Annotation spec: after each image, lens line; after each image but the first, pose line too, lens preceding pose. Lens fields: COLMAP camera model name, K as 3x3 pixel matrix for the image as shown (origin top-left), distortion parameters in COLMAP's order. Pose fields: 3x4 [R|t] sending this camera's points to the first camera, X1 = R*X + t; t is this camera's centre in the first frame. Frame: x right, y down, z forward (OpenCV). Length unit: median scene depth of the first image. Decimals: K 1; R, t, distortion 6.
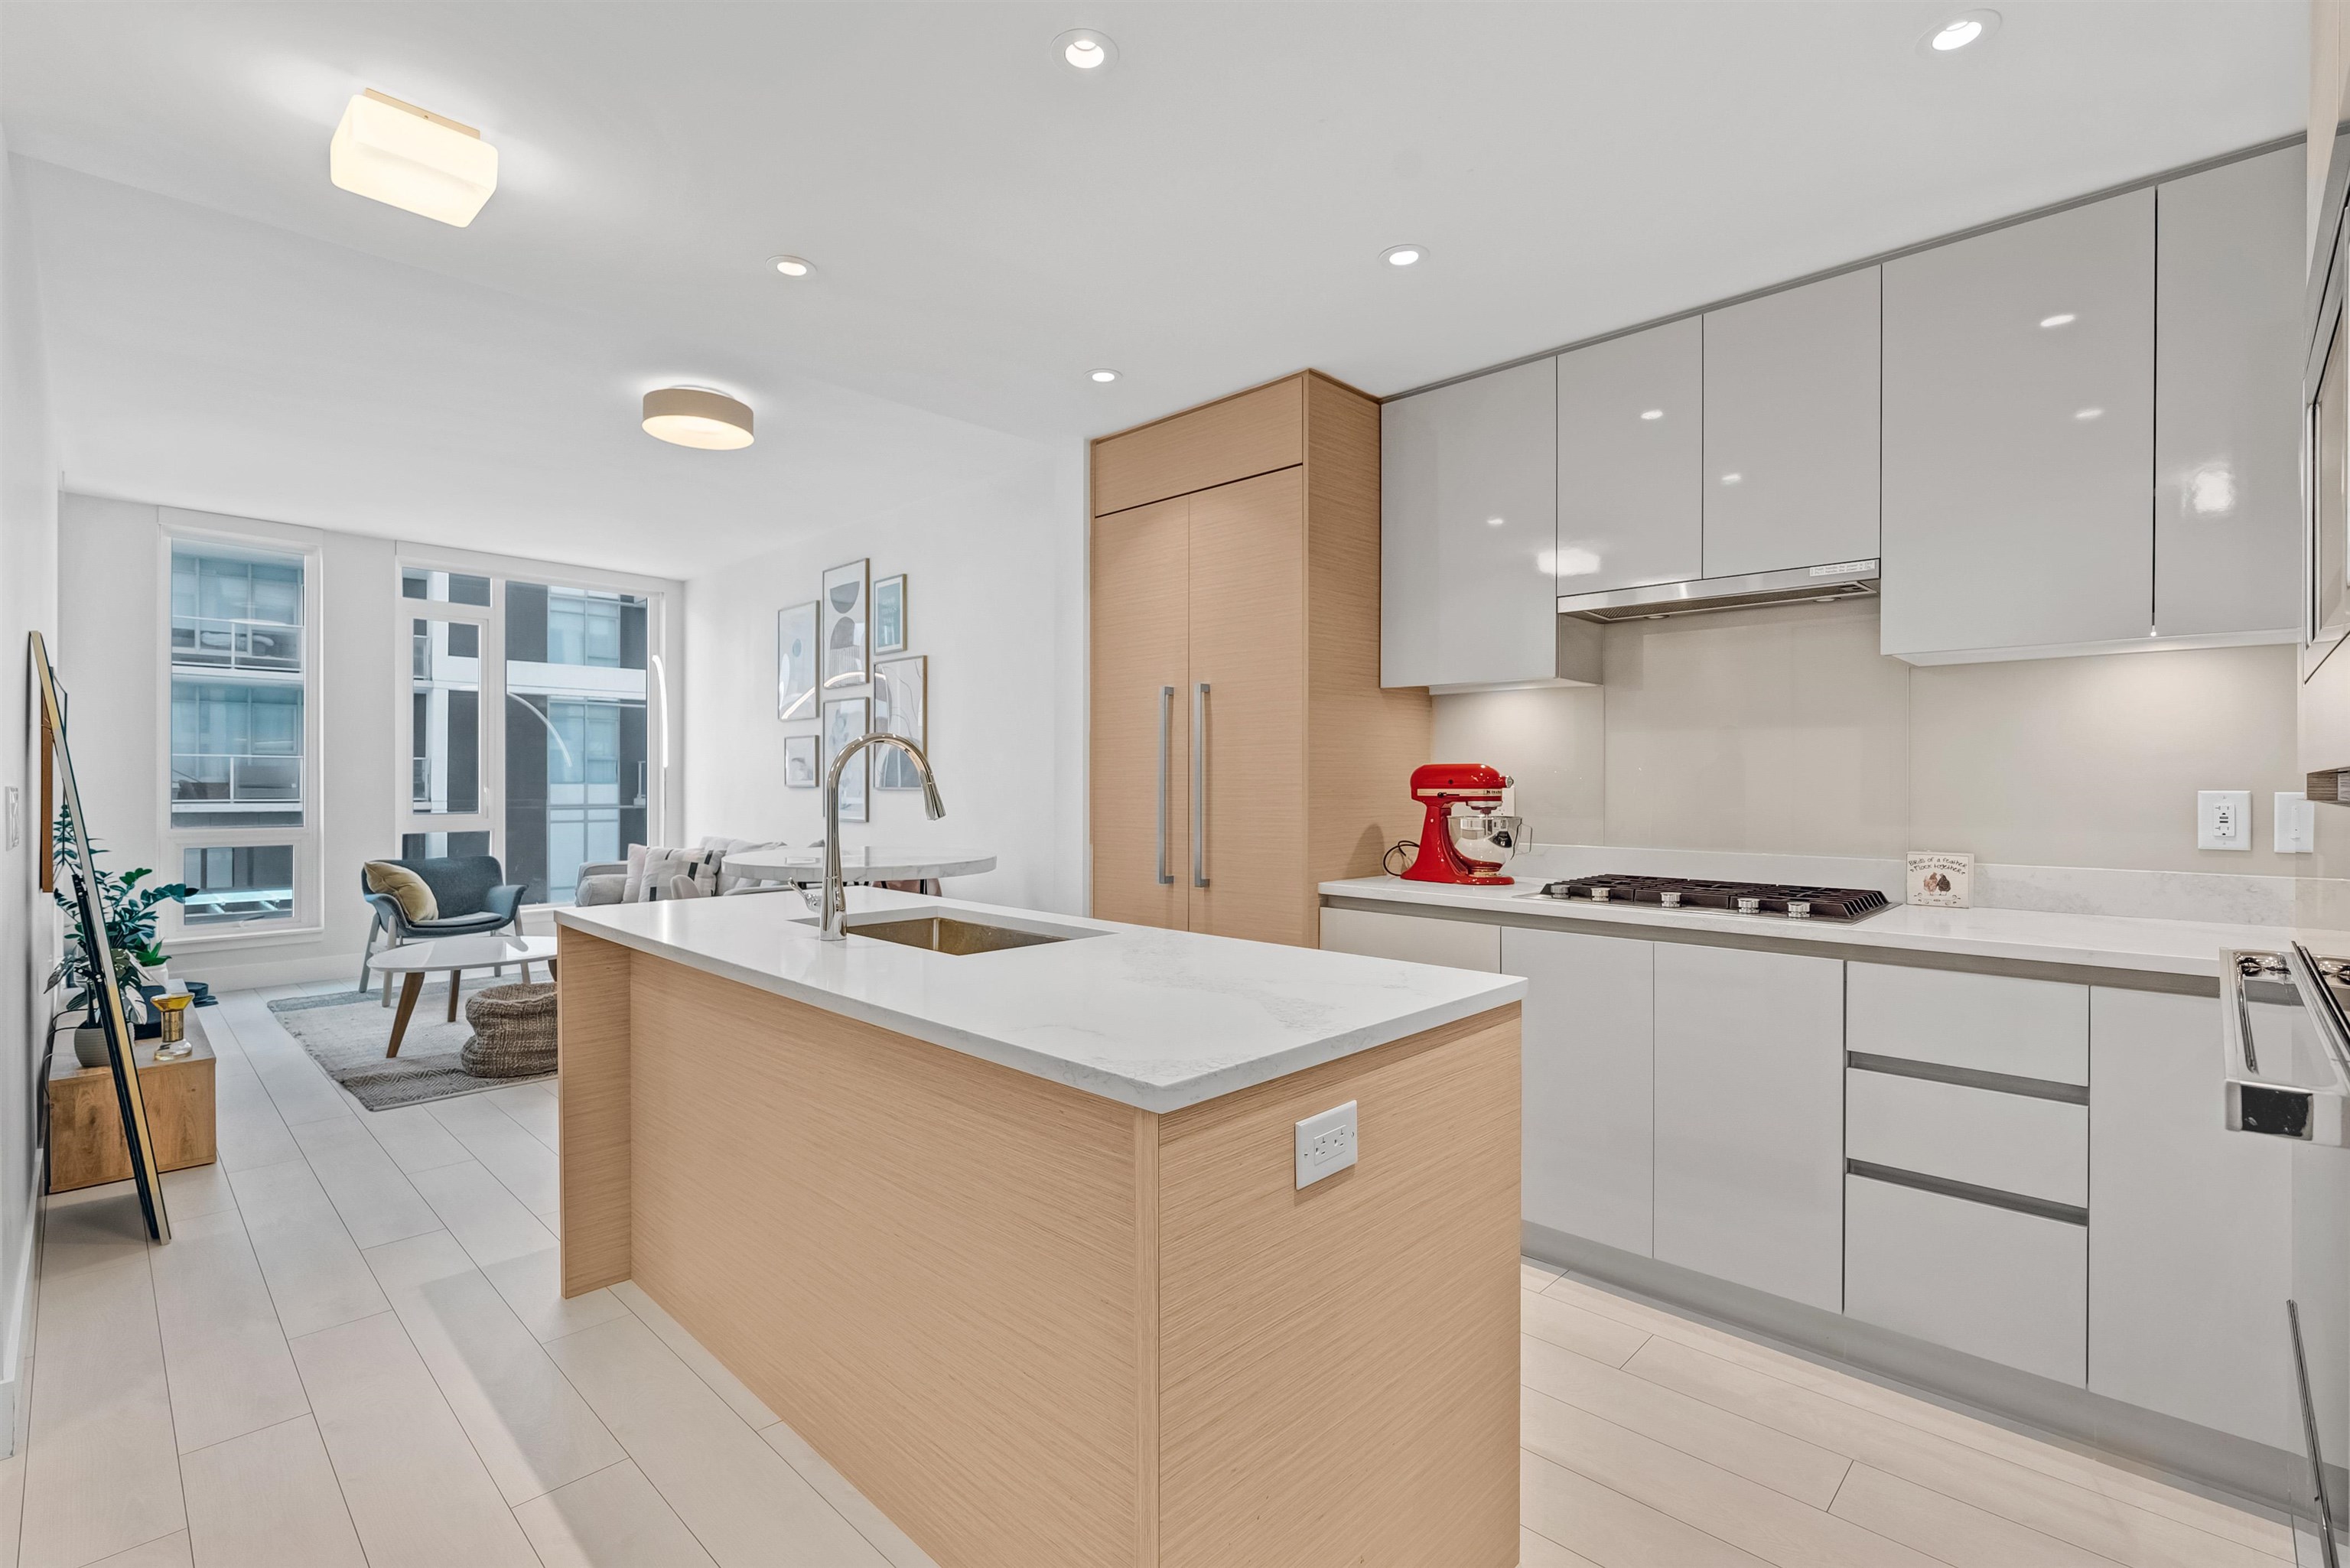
lens RADIAL K [[1074.1, 0, 1177.2], [0, 1074.1, 792.1], [0, 0, 1]] dist [-0.006078, 0.005380]
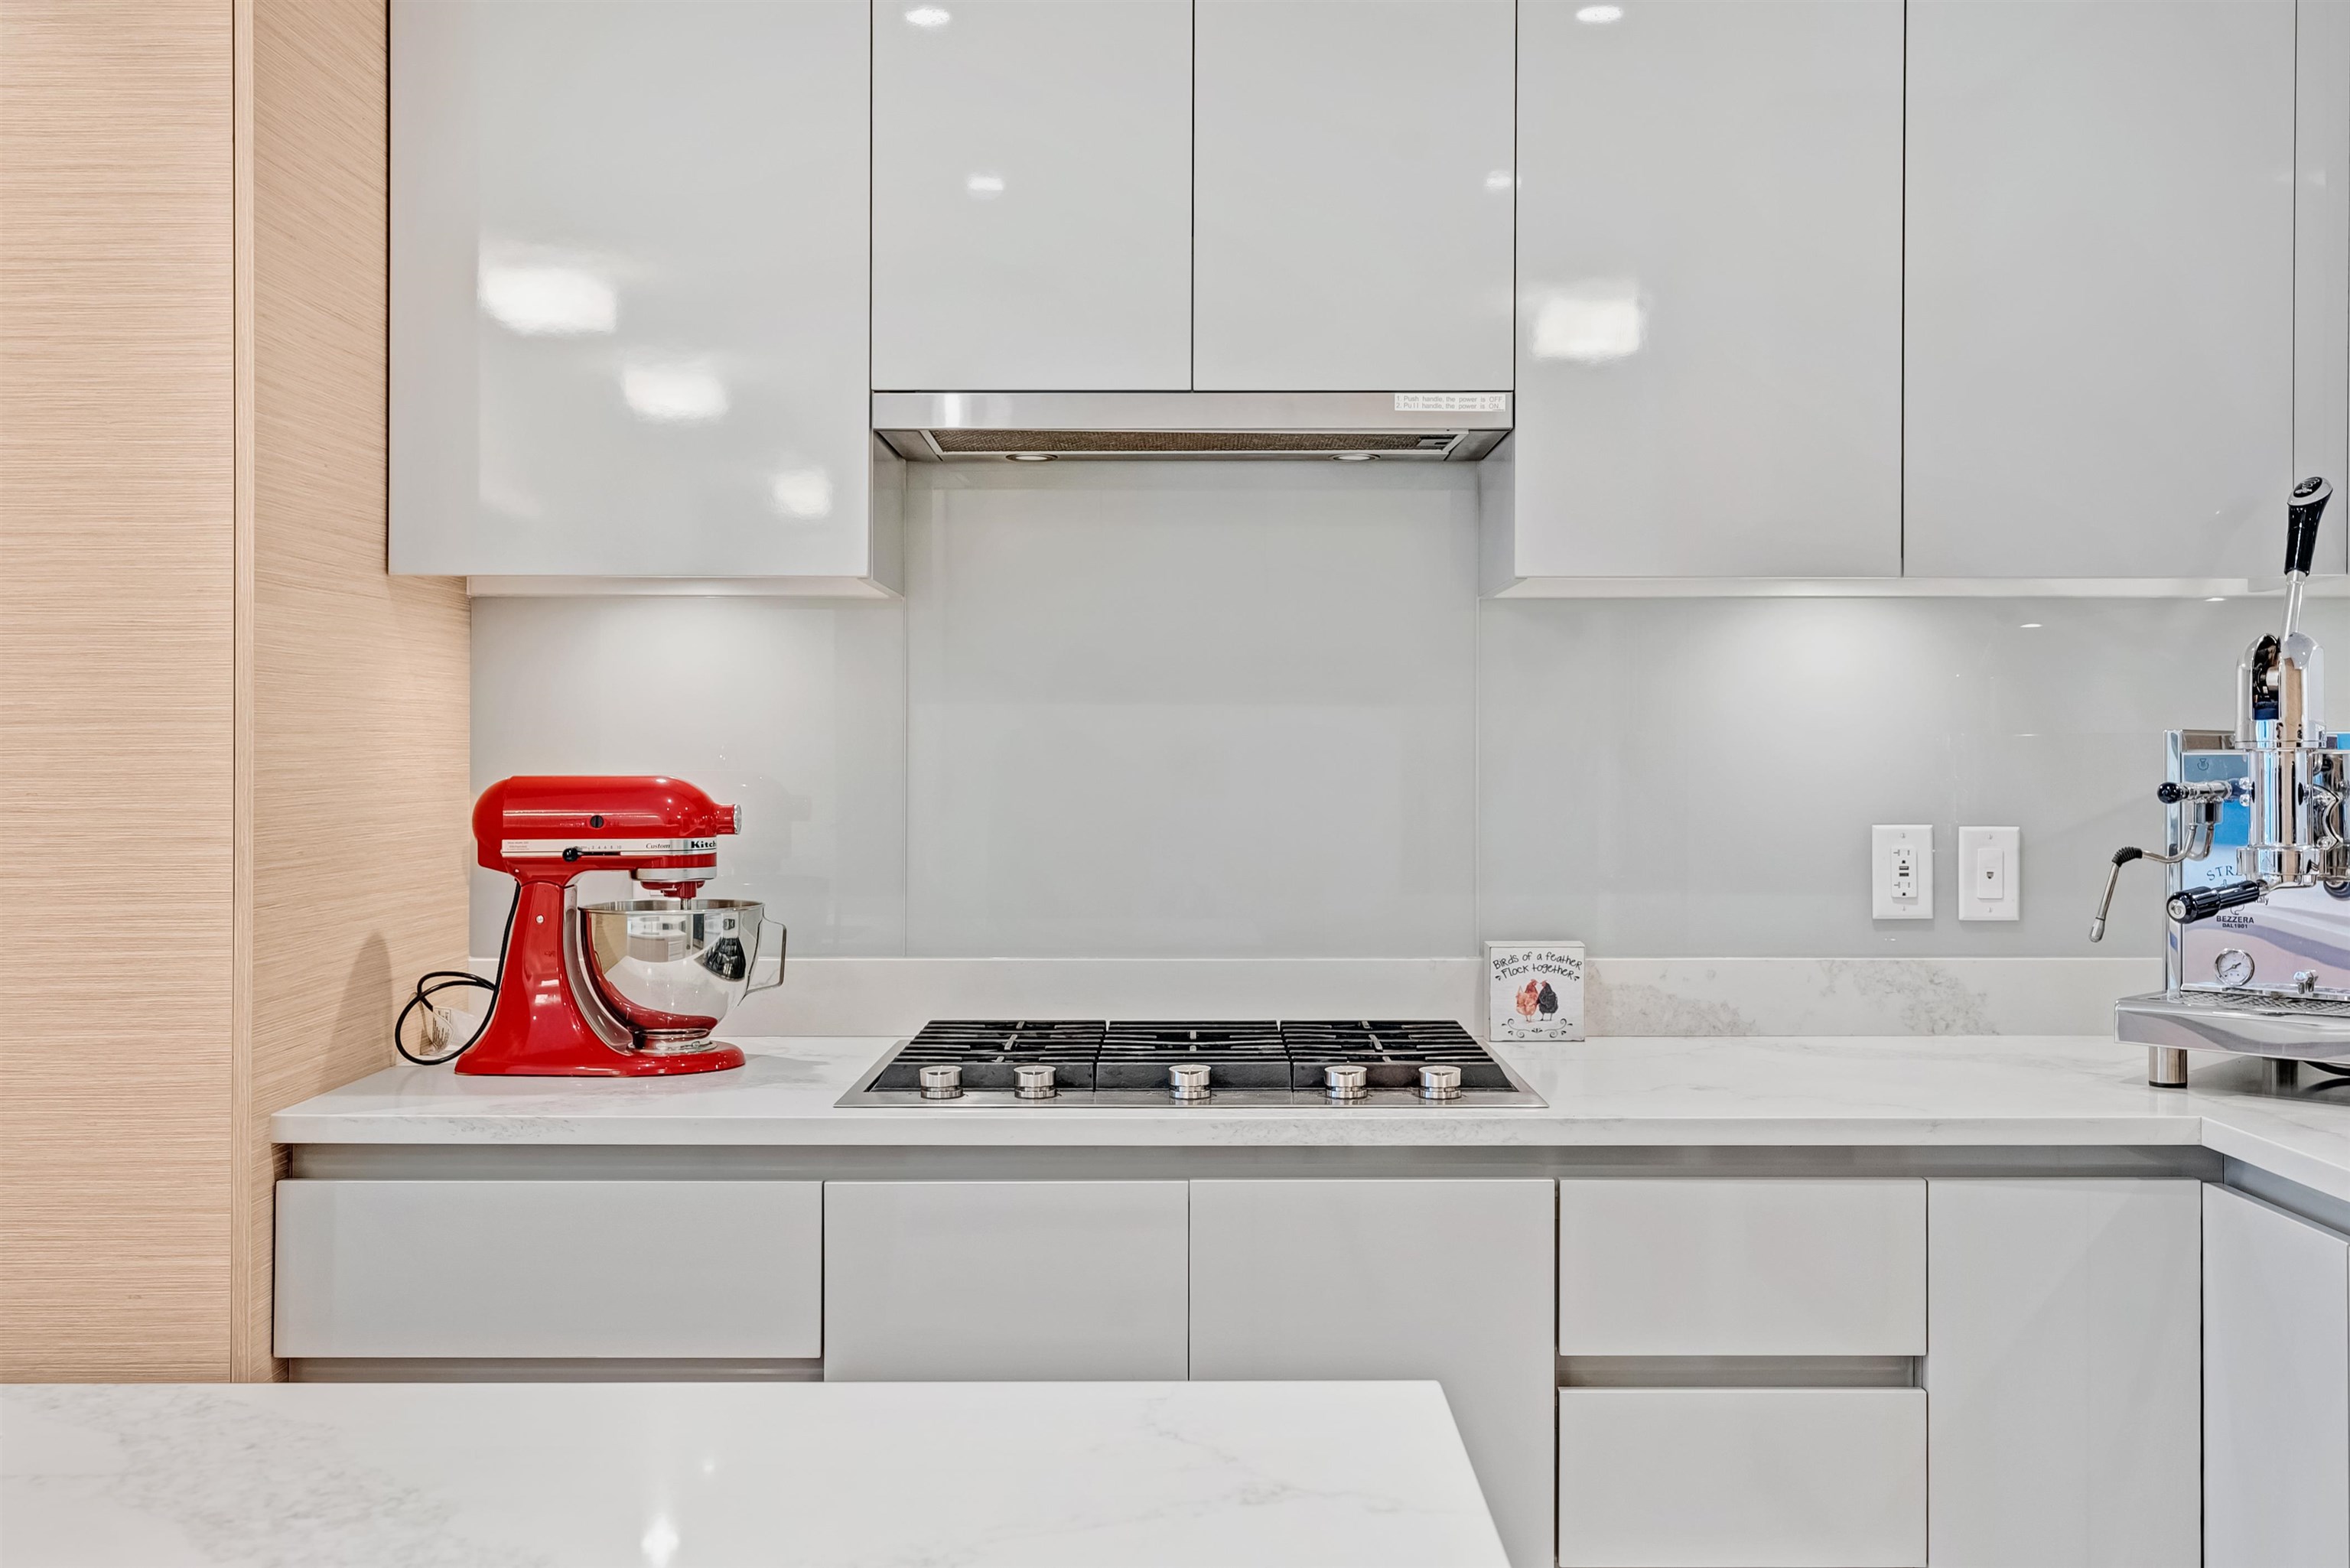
lens RADIAL K [[2235.8, 0, 1188.4], [0, 2235.8, 737.2], [0, 0, 1]] dist [0.001784, 0.000000]
pose [[0.718187, 0.002518, 0.695846, -0.160515], [0.009706, 0.999860, -0.013636, -0.026573], [-0.695783, 0.016547, 0.718062, 0.243037]]
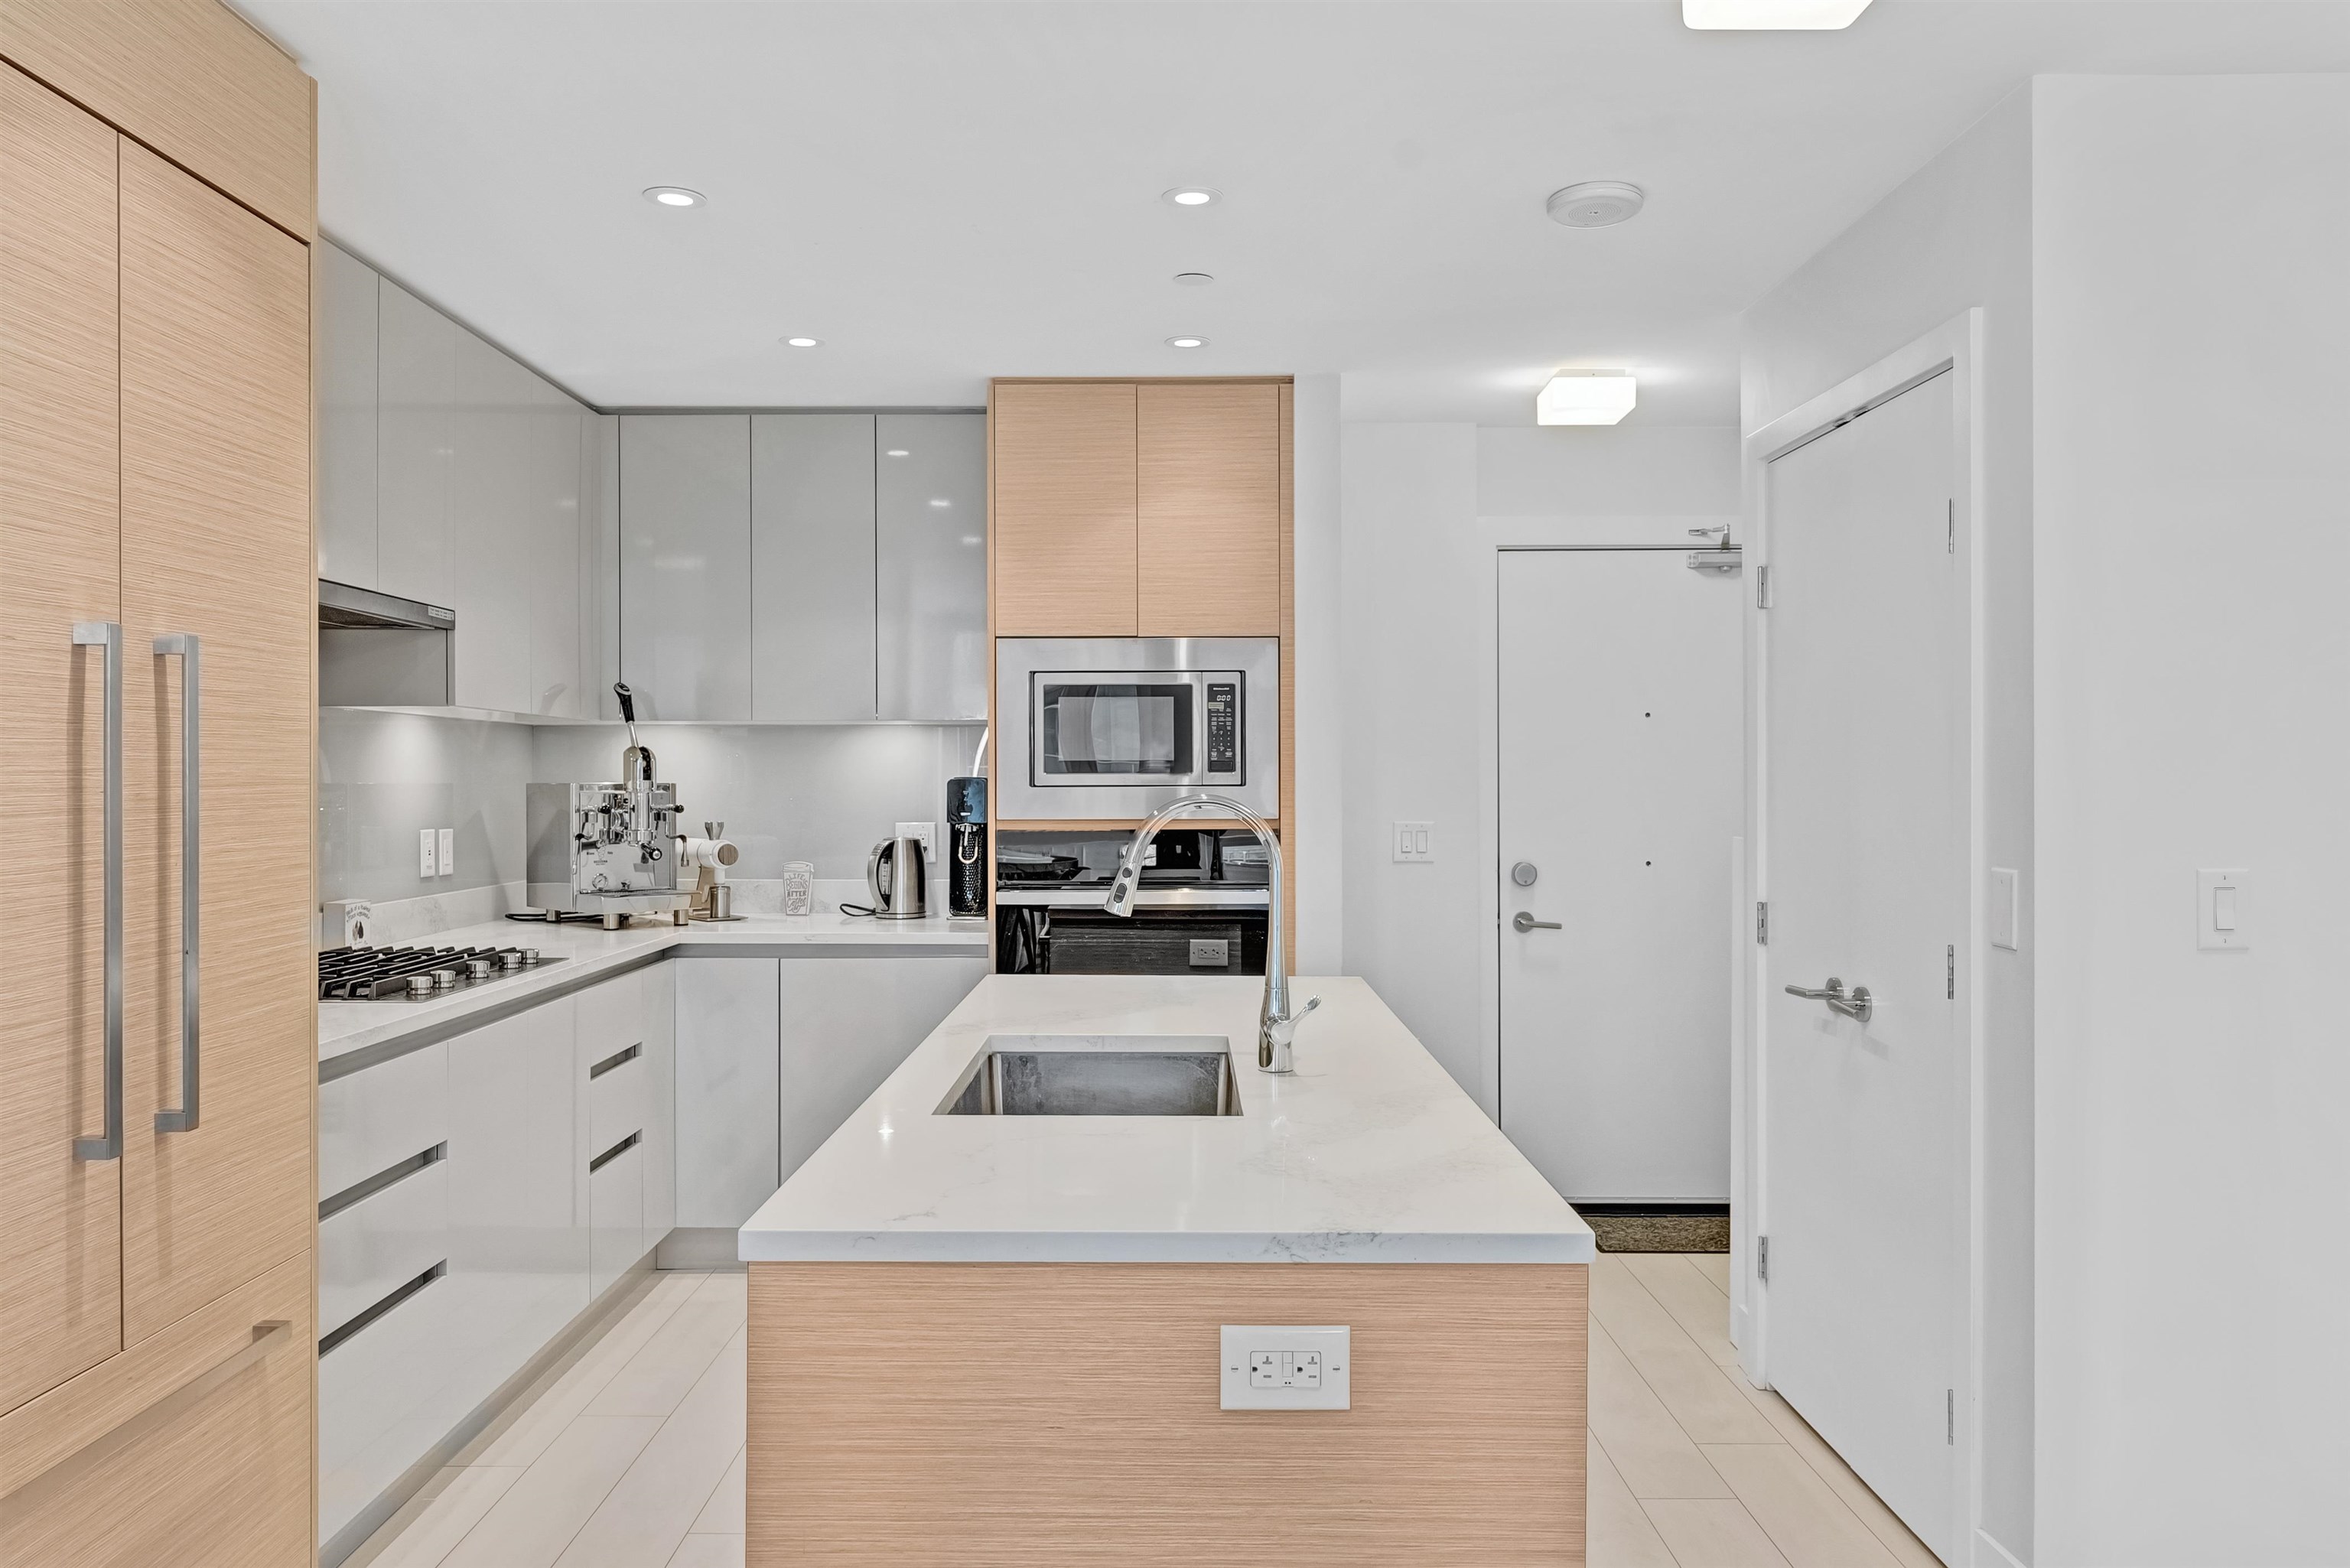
lens RADIAL K [[1678.9, 0, 1181.5], [0, 1678.9, 795.0], [0, 0, 1]] dist [0.008307, 0.009279]
pose [[-0.705048, -0.007472, 0.709120, -0.728305], [0.008972, 0.999770, 0.019455, -0.050360], [-0.709103, 0.020079, -0.704819, 1.219580]]
